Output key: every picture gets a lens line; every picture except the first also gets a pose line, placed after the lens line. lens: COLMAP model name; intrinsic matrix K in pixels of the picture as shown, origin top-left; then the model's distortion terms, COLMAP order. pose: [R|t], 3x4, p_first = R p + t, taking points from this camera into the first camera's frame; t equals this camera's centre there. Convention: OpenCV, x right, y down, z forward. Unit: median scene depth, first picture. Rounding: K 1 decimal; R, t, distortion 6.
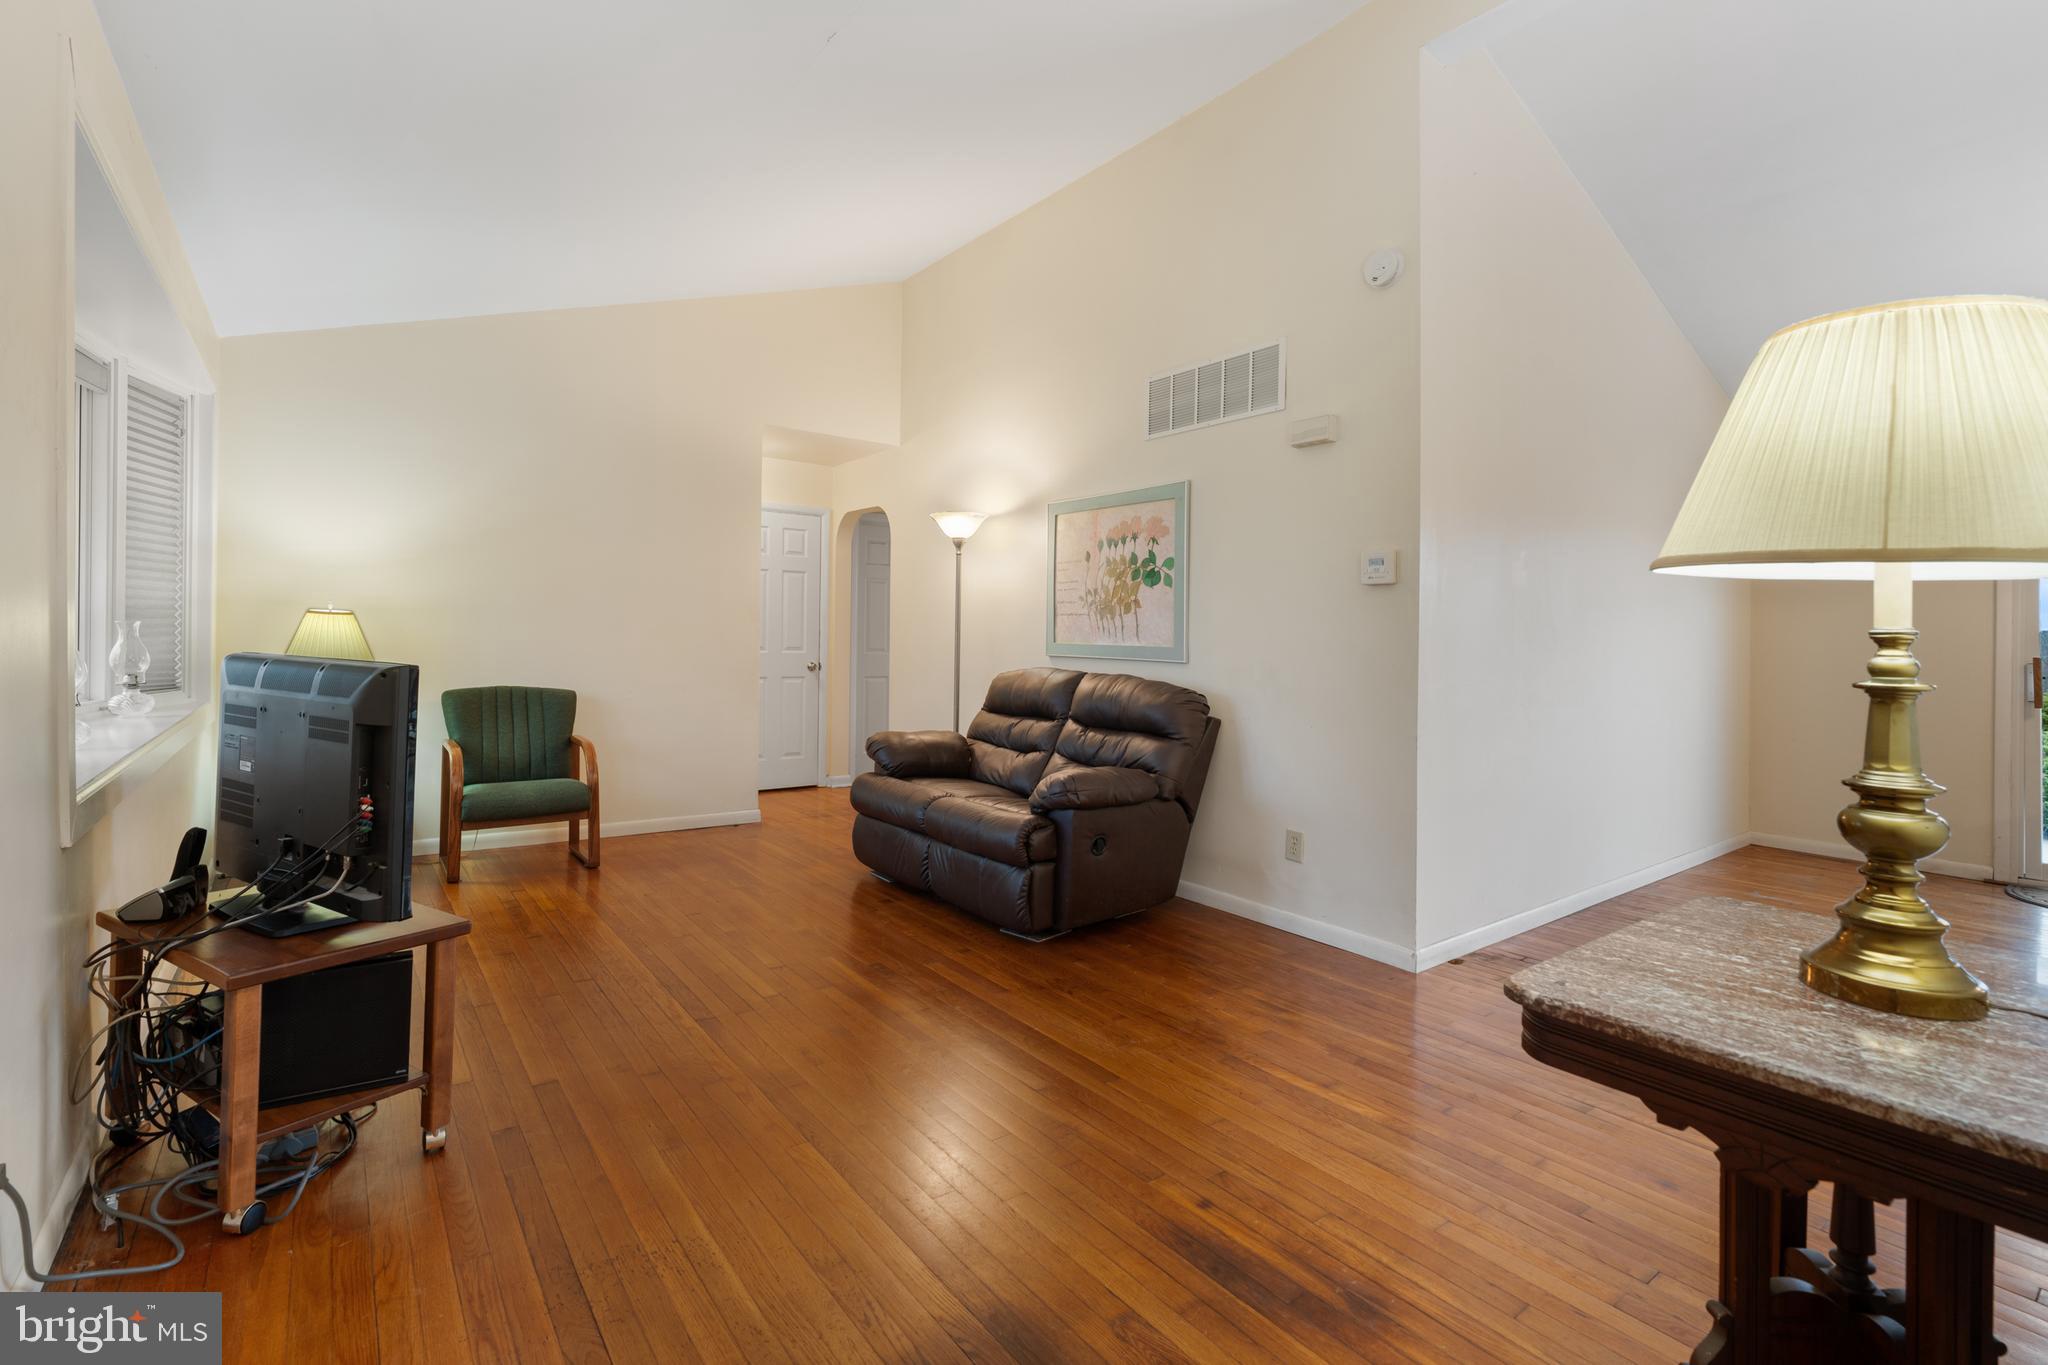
lens RADIAL K [[940.9, 0, 1028.1], [0, 940.9, 631.4], [0, 0, 1]] dist [0.034713, 0.000067]
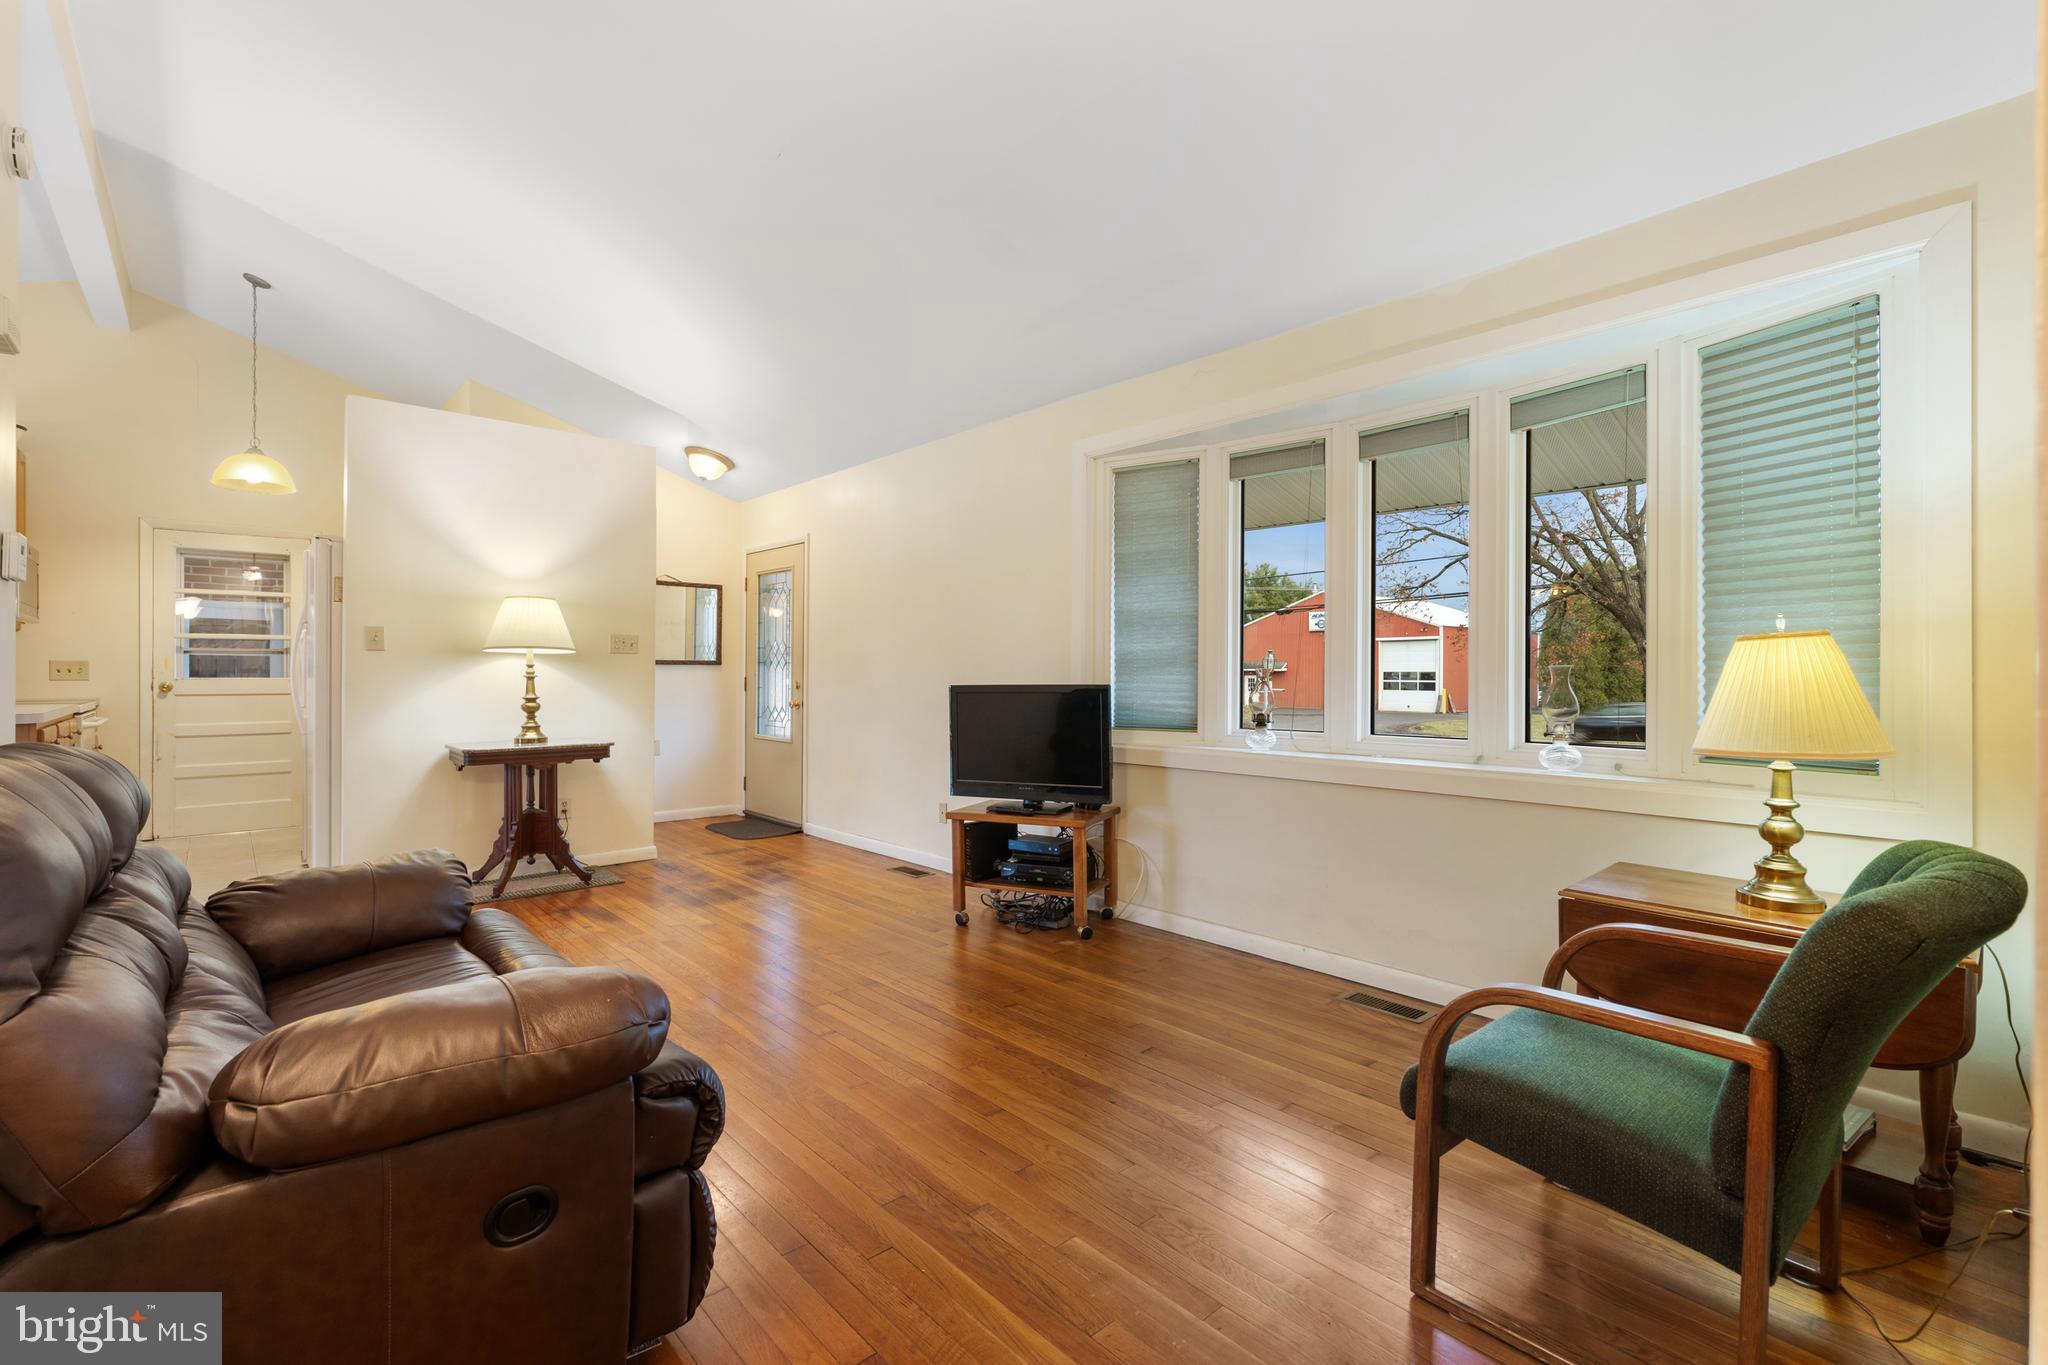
lens RADIAL K [[876.3, 0, 1024.0], [0, 876.3, 682.5], [0, 0, 1]] dist [-0.000812, -0.000110]
pose [[-0.995282, -0.017642, -0.095405, -0.394908], [-0.017765, 0.999842, 0.000438, 0.022007], [0.095382, 0.002130, -0.995438, 2.104014]]
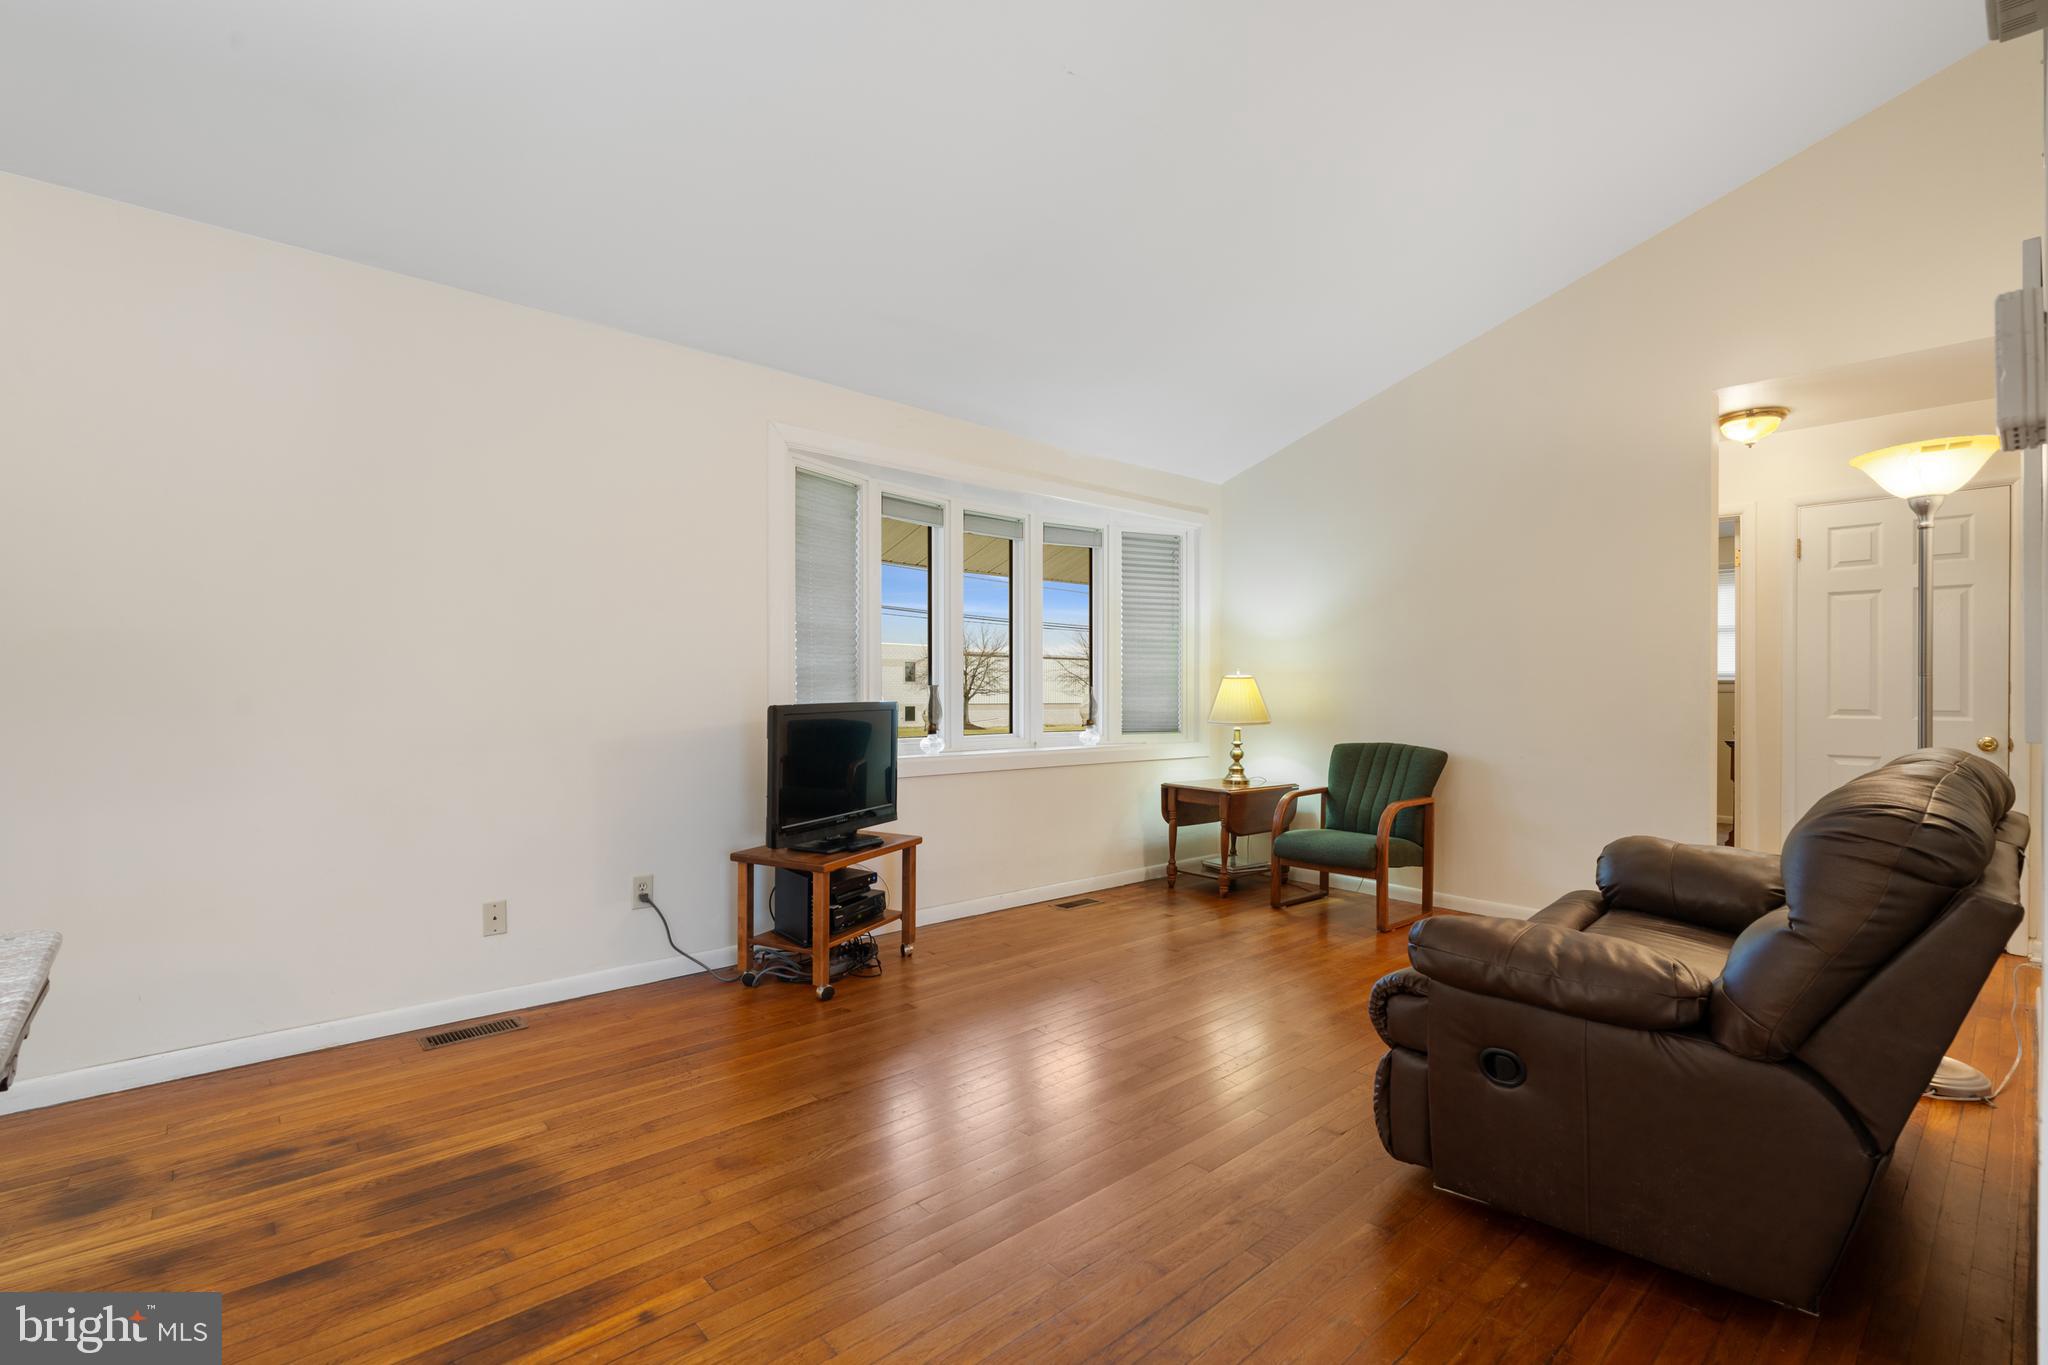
lens RADIAL K [[927.2, 0, 1024.0], [0, 927.2, 682.5], [0, 0, 1]] dist [0.000260, 0.000094]
pose [[0.084891, -0.022772, -0.996130, 0.755820], [0.001927, 0.999741, -0.022691, 0.027049], [0.996388, 0.000007, 0.084913, 0.894877]]
